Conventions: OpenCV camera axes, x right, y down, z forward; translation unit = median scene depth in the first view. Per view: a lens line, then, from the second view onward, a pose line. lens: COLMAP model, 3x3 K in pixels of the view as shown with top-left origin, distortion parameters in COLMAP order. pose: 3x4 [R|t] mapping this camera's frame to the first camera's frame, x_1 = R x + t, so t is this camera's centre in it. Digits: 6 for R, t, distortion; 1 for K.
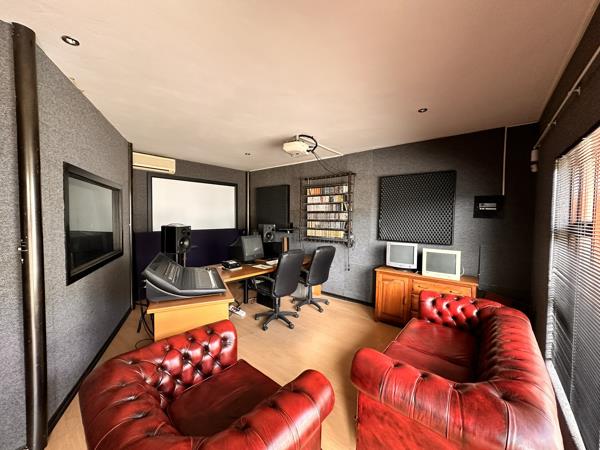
lens RADIAL K [[239.6, 0, 300.0], [0, 239.6, 225.0], [0, 0, 1]] dist [0.000469, -0.000162]
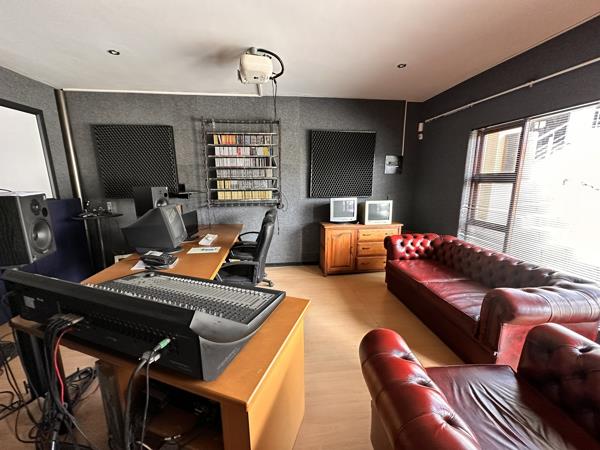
lens RADIAL K [[239.6, 0, 300.0], [0, 239.6, 225.0], [0, 0, 1]] dist [0.000469, -0.000162]
pose [[0.699975, -0.147600, 0.698748, -0.436168], [0.037840, 0.984701, 0.170096, 0.004277], [-0.713164, -0.092623, 0.694851, 0.373776]]
